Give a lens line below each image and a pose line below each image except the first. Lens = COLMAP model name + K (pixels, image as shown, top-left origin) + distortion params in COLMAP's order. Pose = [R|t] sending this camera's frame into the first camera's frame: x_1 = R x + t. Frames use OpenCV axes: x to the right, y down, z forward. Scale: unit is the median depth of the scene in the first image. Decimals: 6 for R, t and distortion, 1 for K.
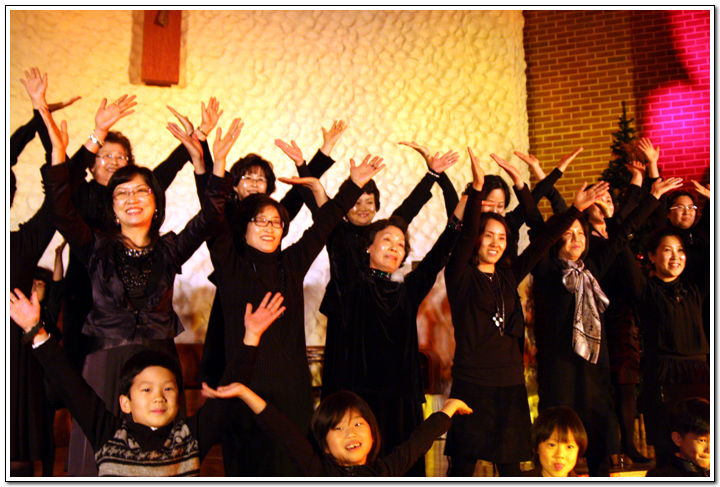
lens RADIAL K [[960.6, 0, 360.1], [0, 960.6, 243.0], [0, 0, 1]] dist [-0.084945, 0.000000]
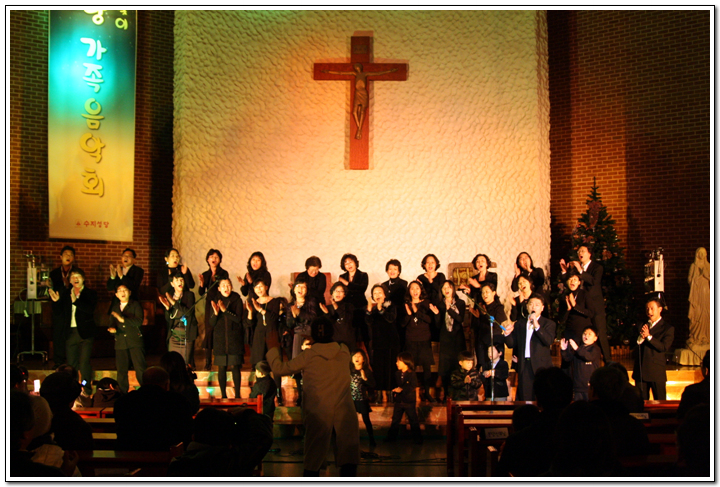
lens RADIAL K [[960.6, 0, 359.9], [0, 960.6, 244.1], [0, 0, 1]] dist [-0.084945, 0.000000]
pose [[0.939236, -0.004407, -0.343244, 0.449604], [0.045297, 0.992765, 0.111203, -0.228789], [0.340270, -0.119994, 0.932640, -0.813935]]
